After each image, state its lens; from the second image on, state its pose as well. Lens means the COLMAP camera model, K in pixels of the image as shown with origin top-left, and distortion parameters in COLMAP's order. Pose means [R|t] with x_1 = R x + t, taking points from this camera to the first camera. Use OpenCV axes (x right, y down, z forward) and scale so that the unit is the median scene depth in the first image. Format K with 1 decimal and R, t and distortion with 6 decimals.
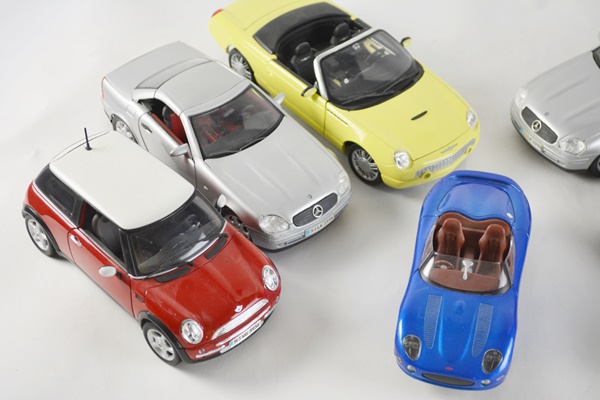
lens RADIAL K [[1115.0, 0, 300.0], [0, 1115.0, 200.0], [0, 0, 1]] dist [0.032458, 0.089651]
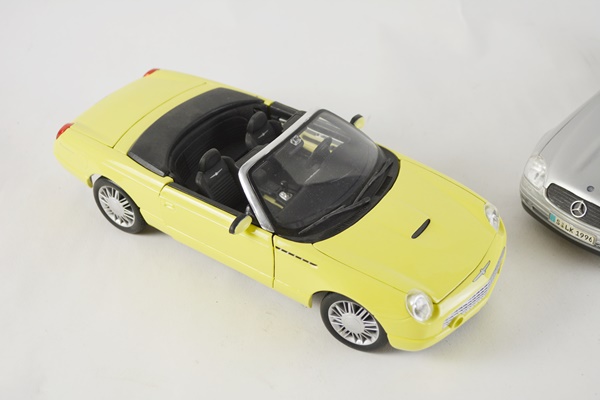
lens RADIAL K [[922.6, 0, 368.0], [0, 922.6, 200.1], [0, 0, 1]] dist [-0.020759, -0.039176]
pose [[0.954135, -0.188673, 0.232441, -0.041392], [0.204764, 0.977685, -0.046937, -0.072623], [-0.218399, 0.092379, 0.971477, 0.490385]]
